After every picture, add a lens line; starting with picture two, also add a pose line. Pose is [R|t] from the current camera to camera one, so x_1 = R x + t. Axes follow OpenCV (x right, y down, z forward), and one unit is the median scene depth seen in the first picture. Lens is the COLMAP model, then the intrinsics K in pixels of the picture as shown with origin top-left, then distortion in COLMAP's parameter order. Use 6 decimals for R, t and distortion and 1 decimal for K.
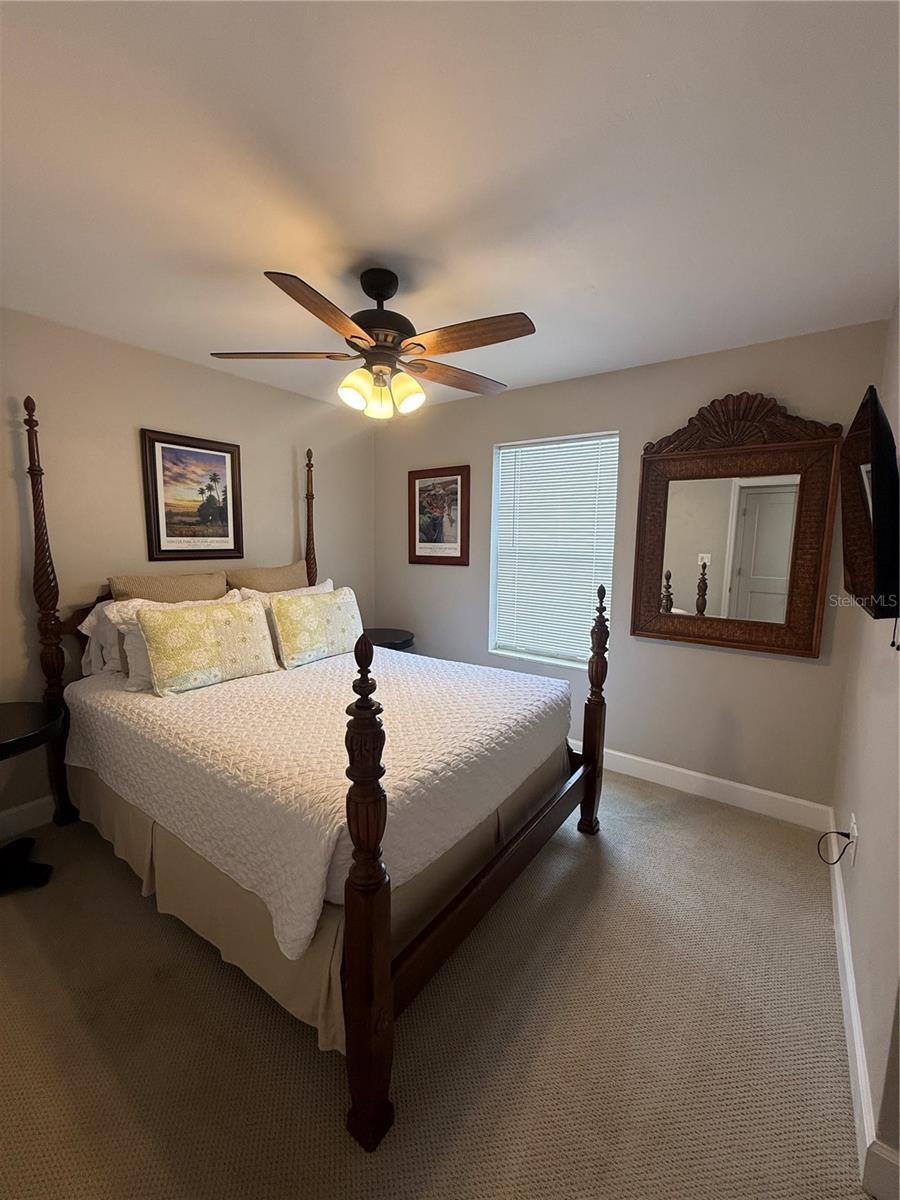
lens RADIAL K [[478.3, 0, 450.1], [0, 478.3, 598.9], [0, 0, 1]] dist [-0.000895, 0.000461]
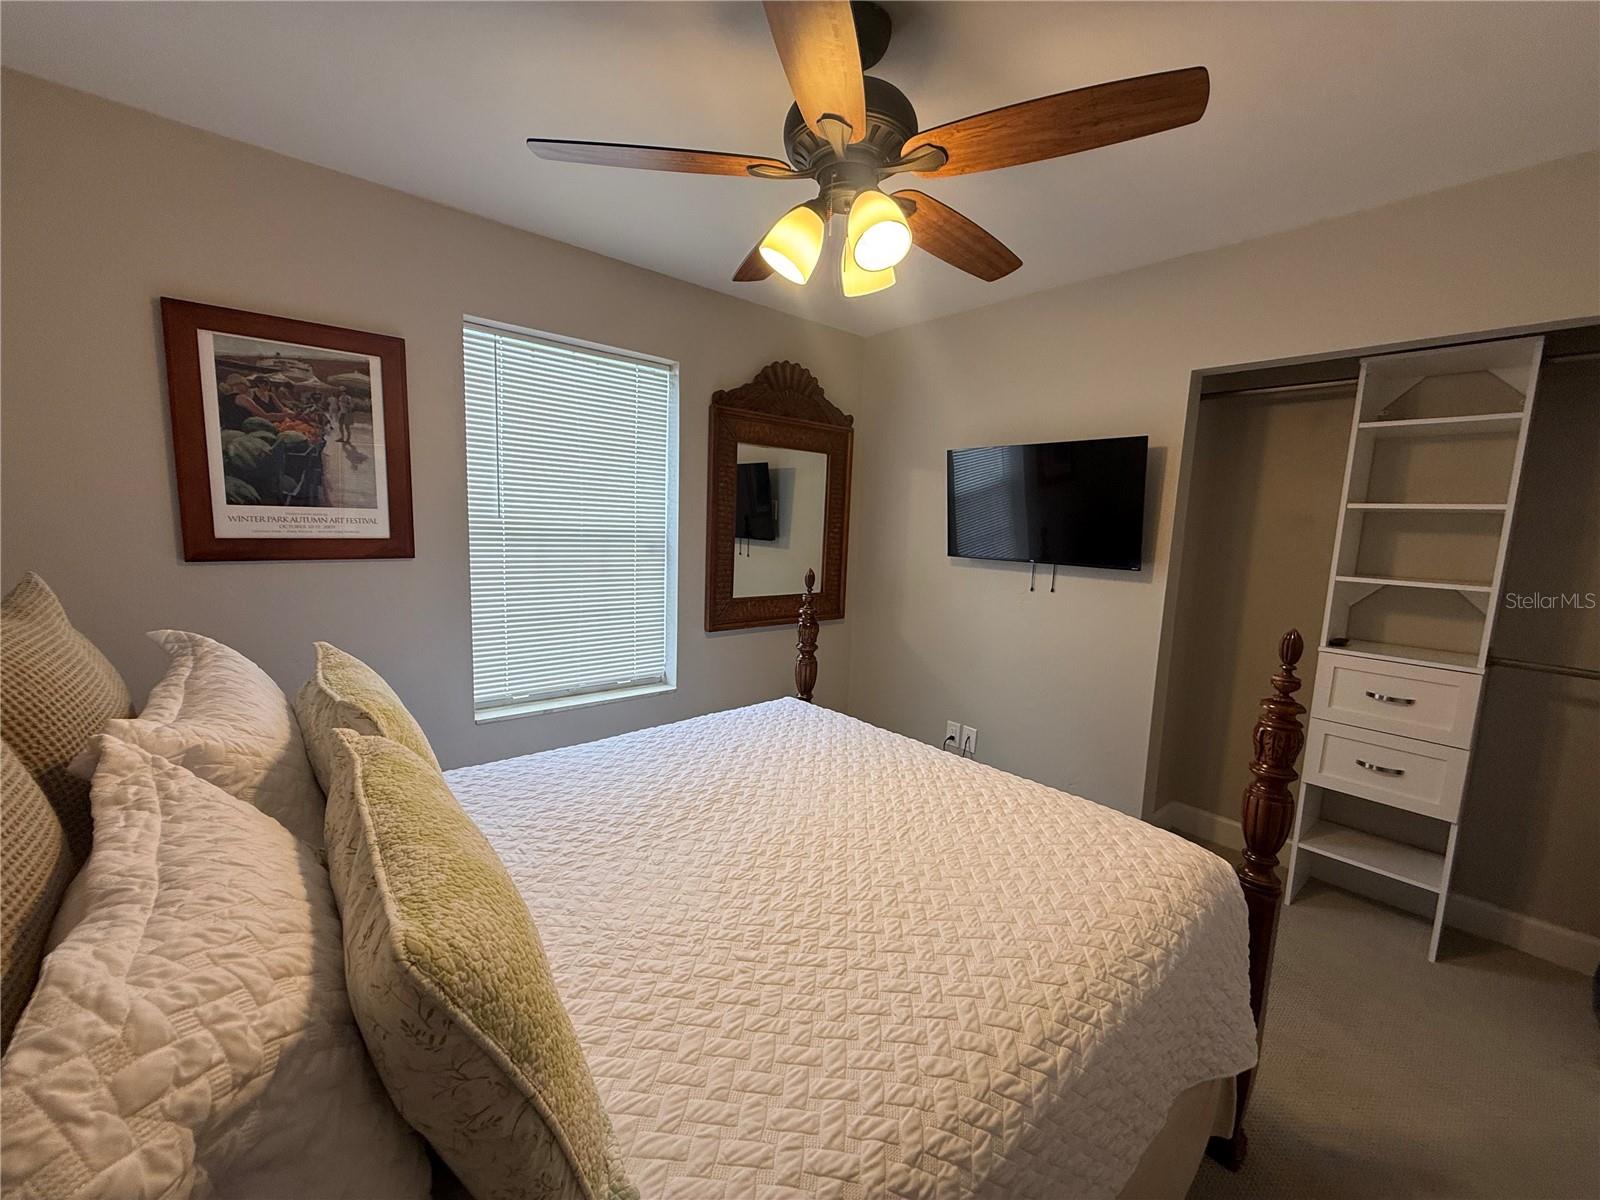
lens RADIAL K [[637.7, 0, 796.8], [0, 637.7, 599.9], [0, 0, 1]] dist [-0.000895, 0.000461]
pose [[0.233342, -0.128214, 0.963905, -0.479080], [0.083265, 0.990263, 0.111564, -0.065169], [-0.968823, 0.054227, 0.241746, 0.477752]]
